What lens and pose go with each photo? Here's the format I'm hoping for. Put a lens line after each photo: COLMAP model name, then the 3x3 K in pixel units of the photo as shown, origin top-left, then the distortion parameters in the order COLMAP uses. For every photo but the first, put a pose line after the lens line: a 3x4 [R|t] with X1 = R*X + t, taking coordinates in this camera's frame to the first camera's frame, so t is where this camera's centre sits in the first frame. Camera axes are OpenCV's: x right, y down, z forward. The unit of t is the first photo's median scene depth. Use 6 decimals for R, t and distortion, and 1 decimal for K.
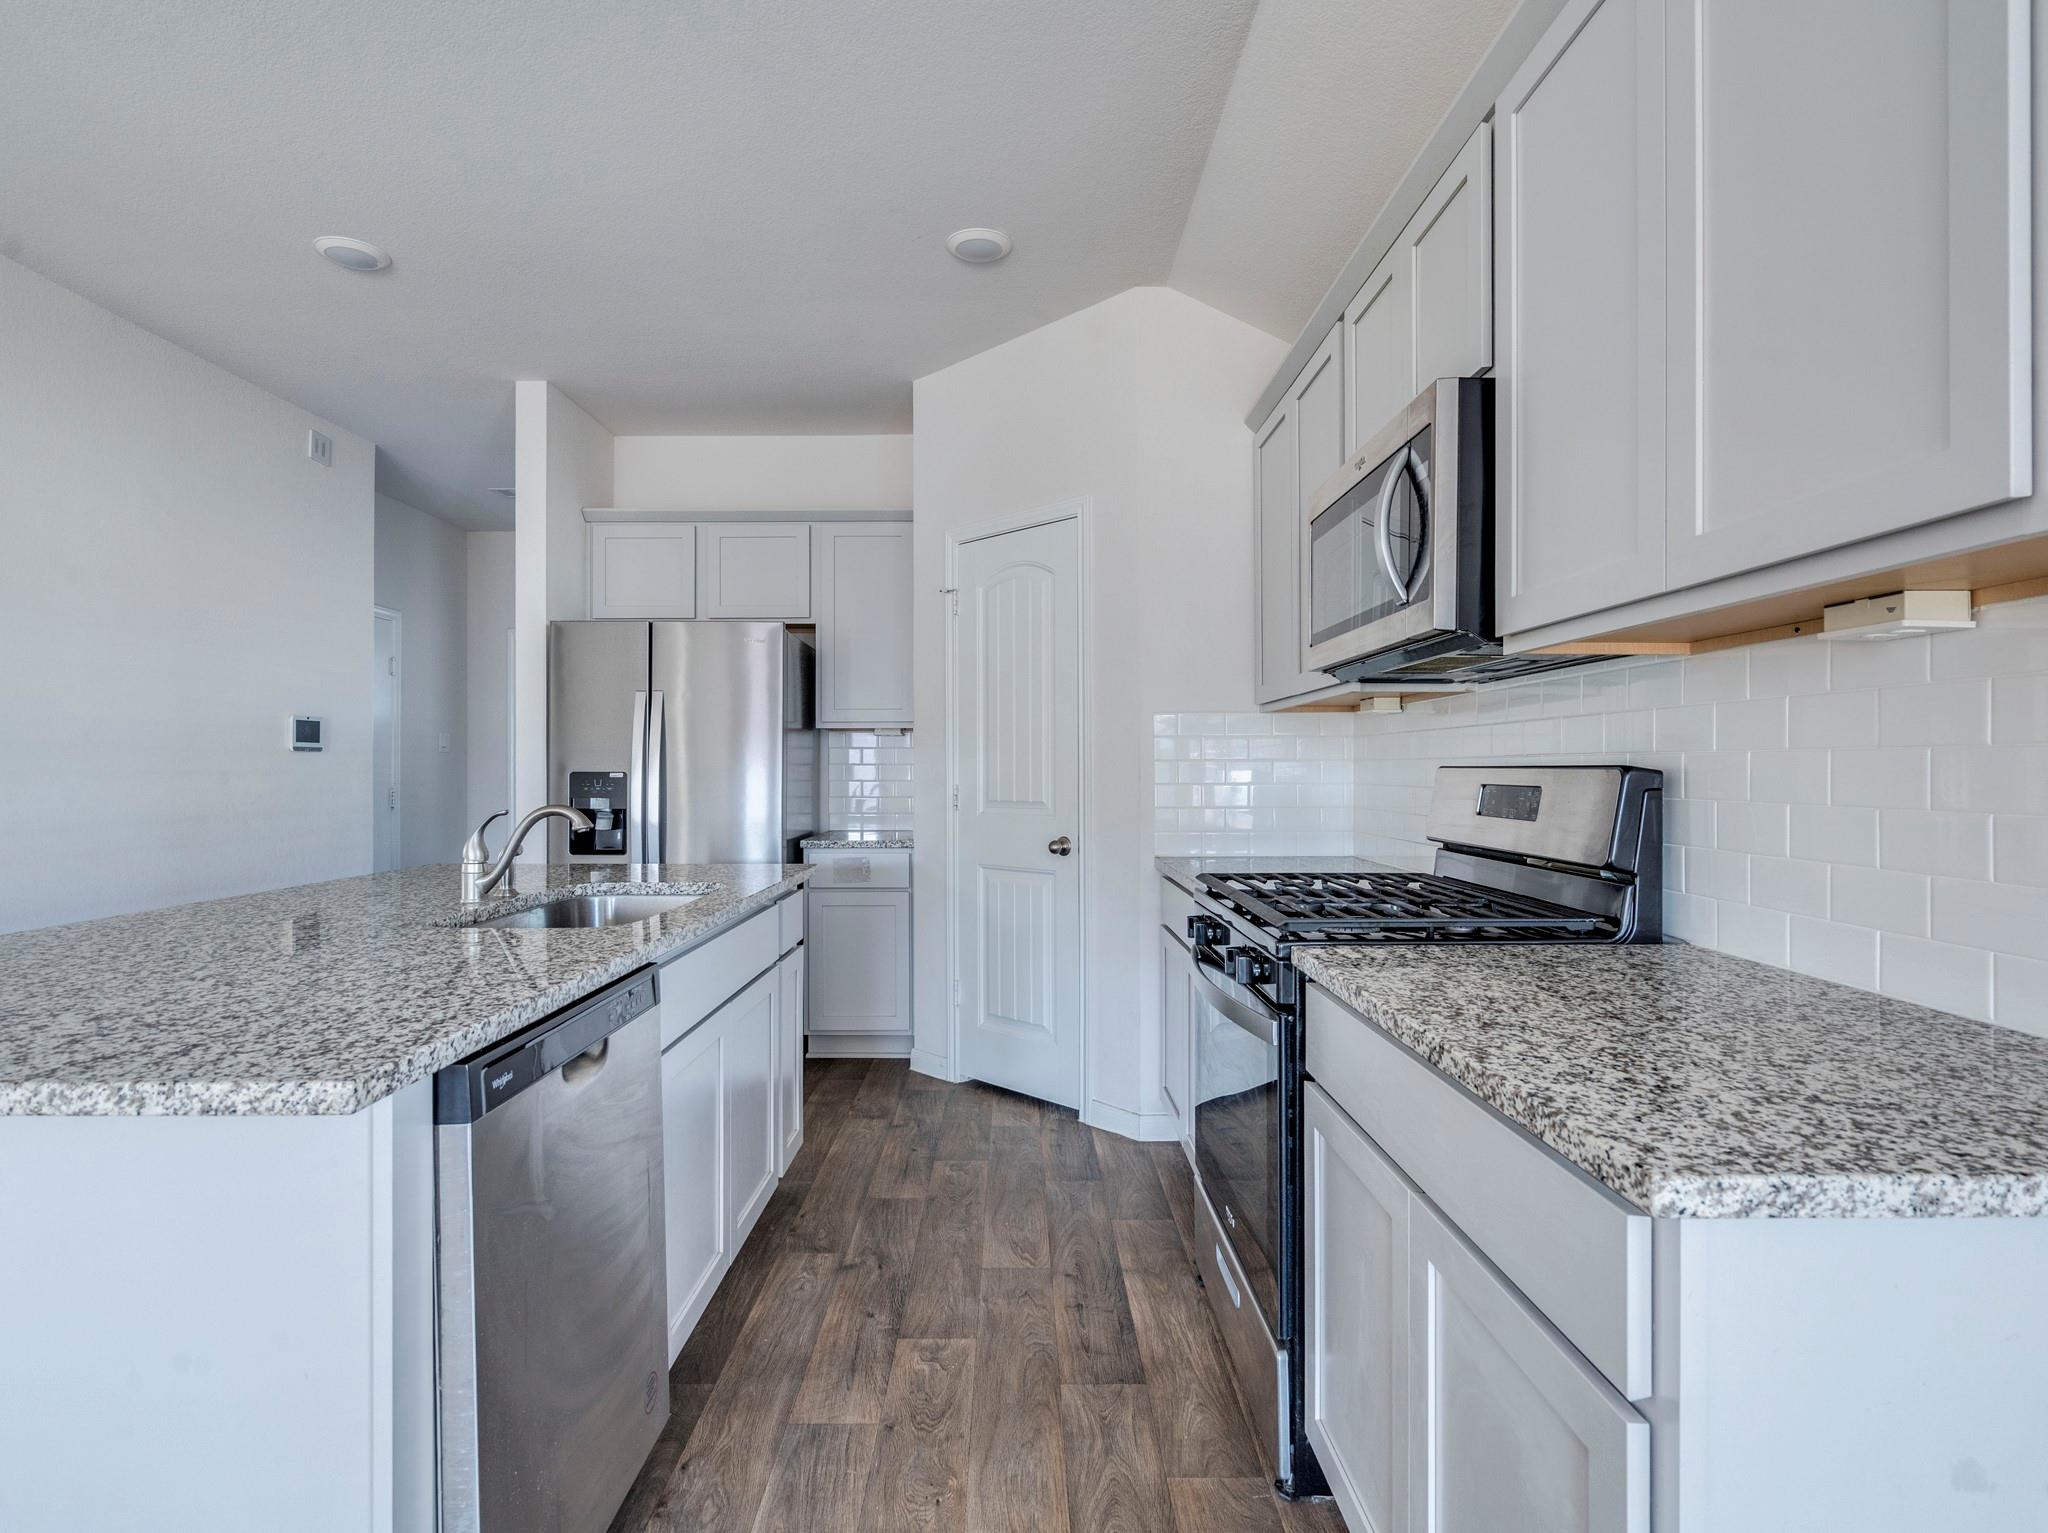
lens RADIAL K [[1042.8, 0, 1024.0], [0, 1042.8, 766.5], [0, 0, 1]] dist [-0.002051, 0.000365]
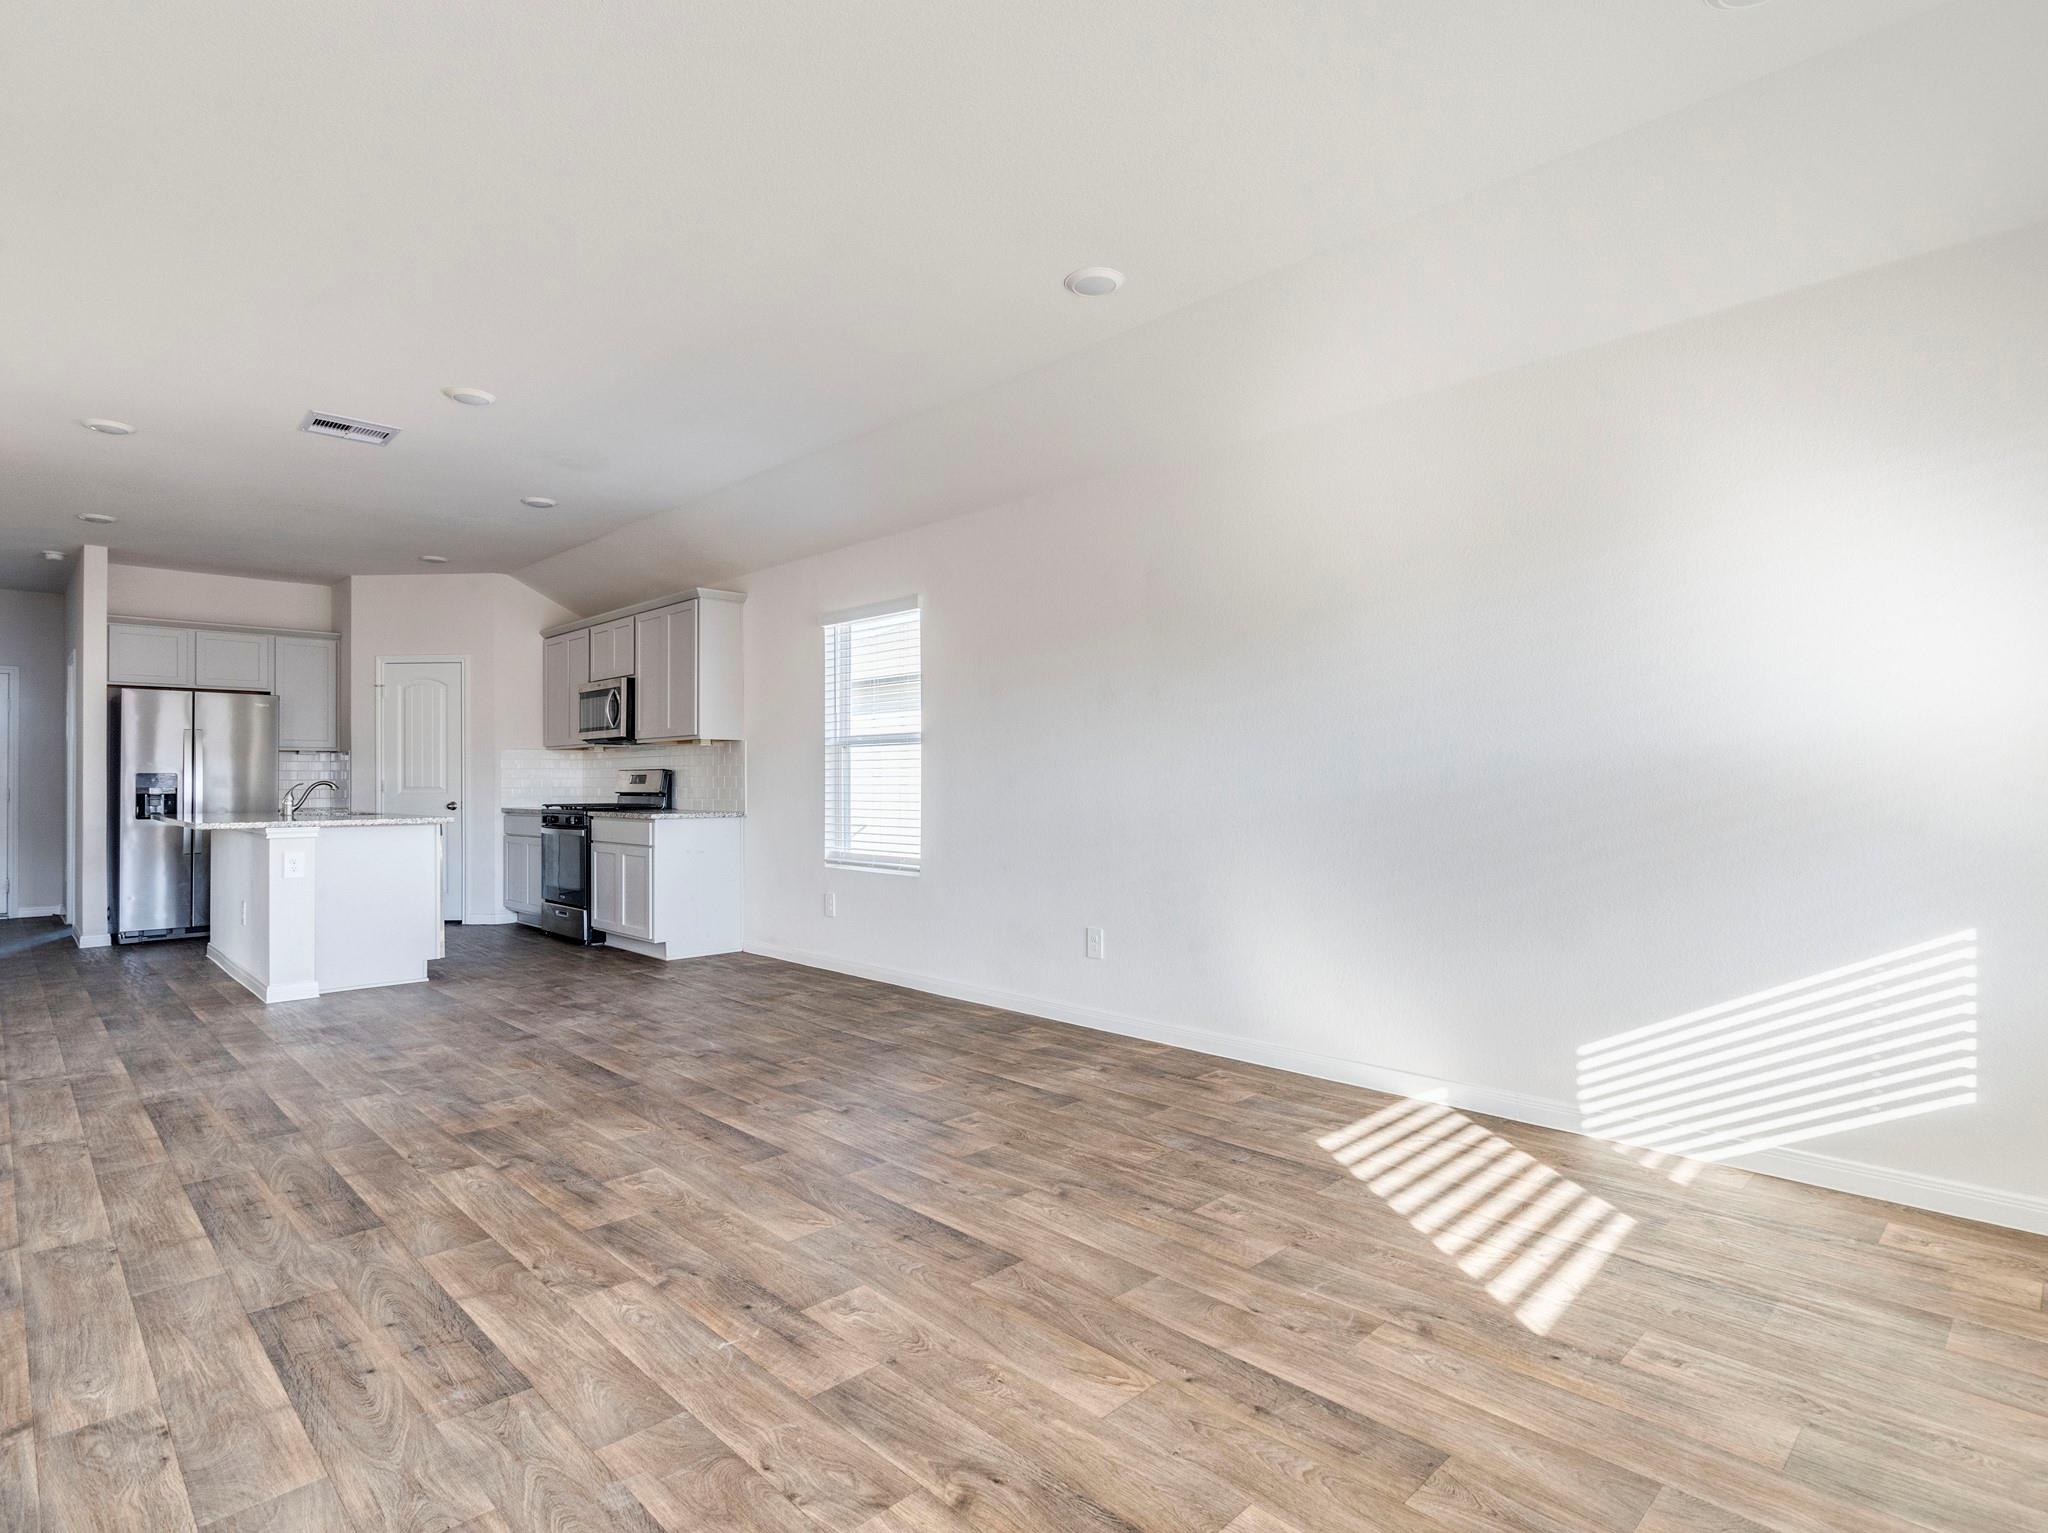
lens RADIAL K [[1042.8, 0, 1024.0], [0, 1042.8, 766.5], [0, 0, 1]] dist [-0.002051, 0.000365]
pose [[0.716516, 0.009279, 0.697509, -0.613530], [0.001208, 0.999894, -0.014544, 0.022898], [-0.697570, 0.011263, 0.716428, -1.405831]]
